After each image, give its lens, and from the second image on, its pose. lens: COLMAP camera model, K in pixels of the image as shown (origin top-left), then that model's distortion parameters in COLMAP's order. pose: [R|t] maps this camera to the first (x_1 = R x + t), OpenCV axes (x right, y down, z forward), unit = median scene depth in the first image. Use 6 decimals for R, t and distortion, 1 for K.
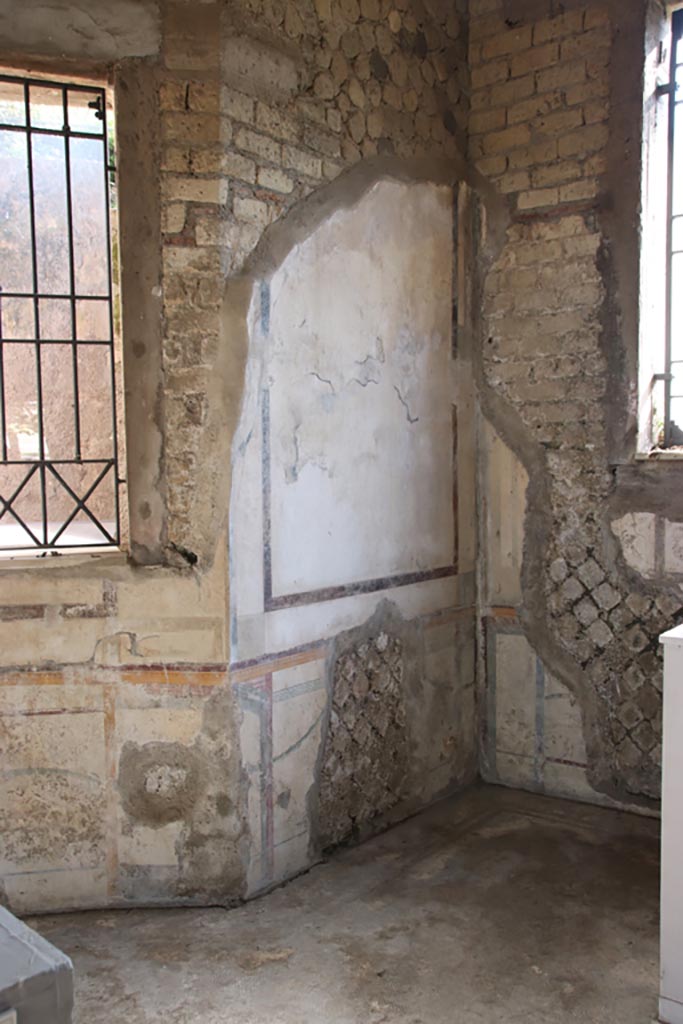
lens RADIAL K [[952.8, 0, 351.4], [0, 952.8, 525.9], [0, 0, 1]] dist [-0.025117, 0.000000]
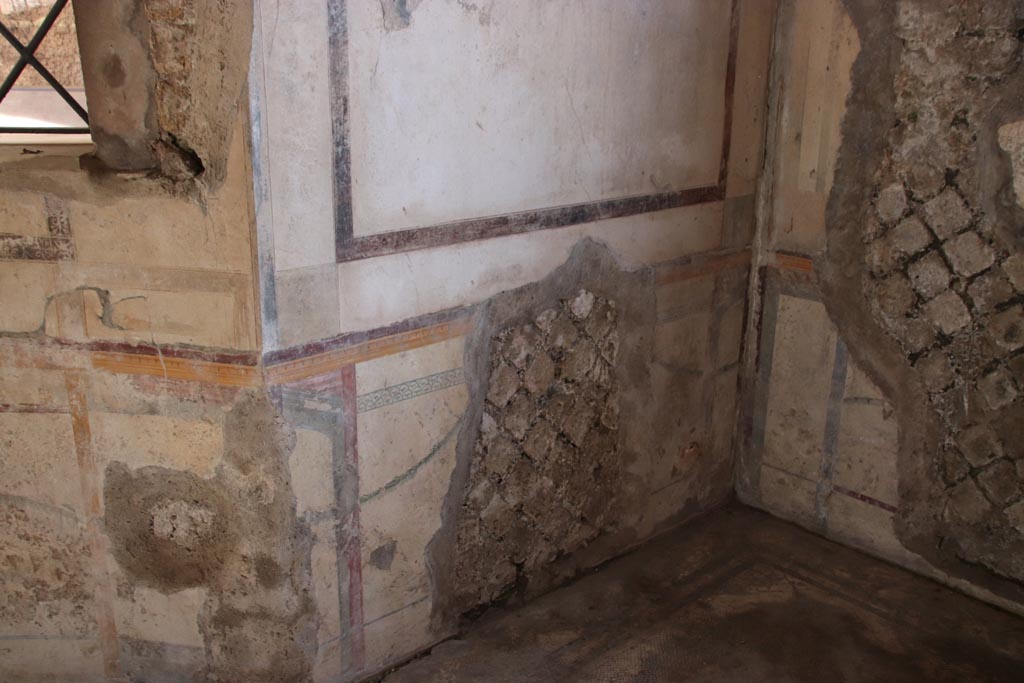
lens RADIAL K [[952.8, 0, 509.5], [0, 952.8, 343.9], [0, 0, 1]] dist [-0.025117, 0.000000]
pose [[0.984283, 0.077818, -0.158529, 0.091538], [-0.038040, 0.970032, 0.239982, -0.002825], [0.172453, -0.230180, 0.957746, 0.405998]]
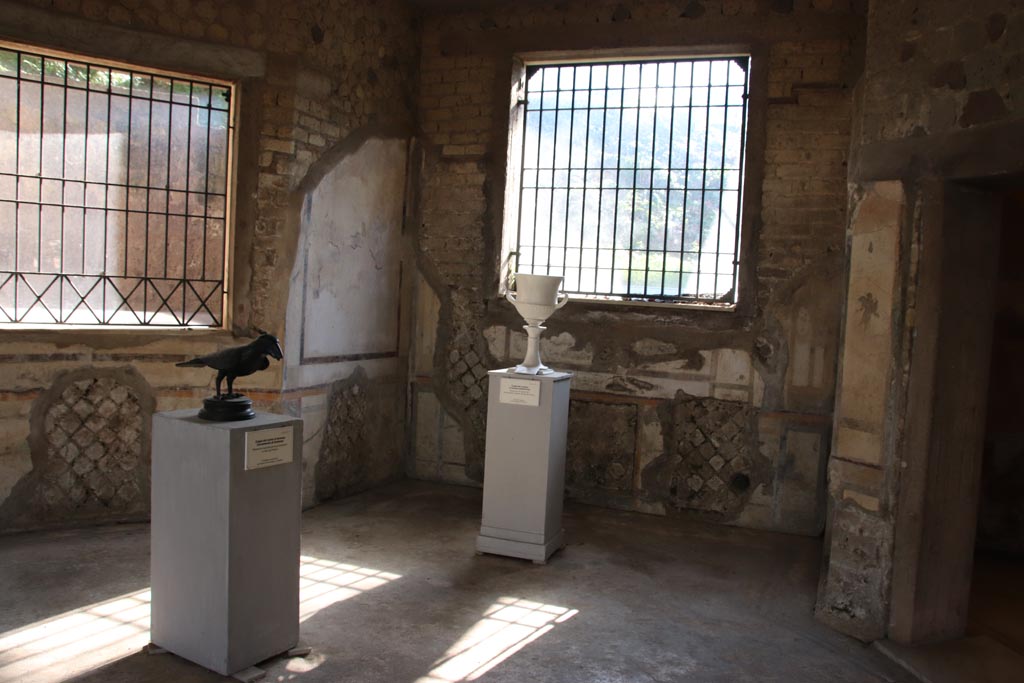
lens RADIAL K [[824.5, 0, 485.9], [0, 824.5, 336.2], [0, 0, 1]] dist [-0.130714, 0.065188]
pose [[0.972676, 0.049951, 0.226729, -0.090619], [-0.046552, 0.998709, -0.020317, 0.042579], [-0.227451, 0.009207, 0.973746, -0.601679]]
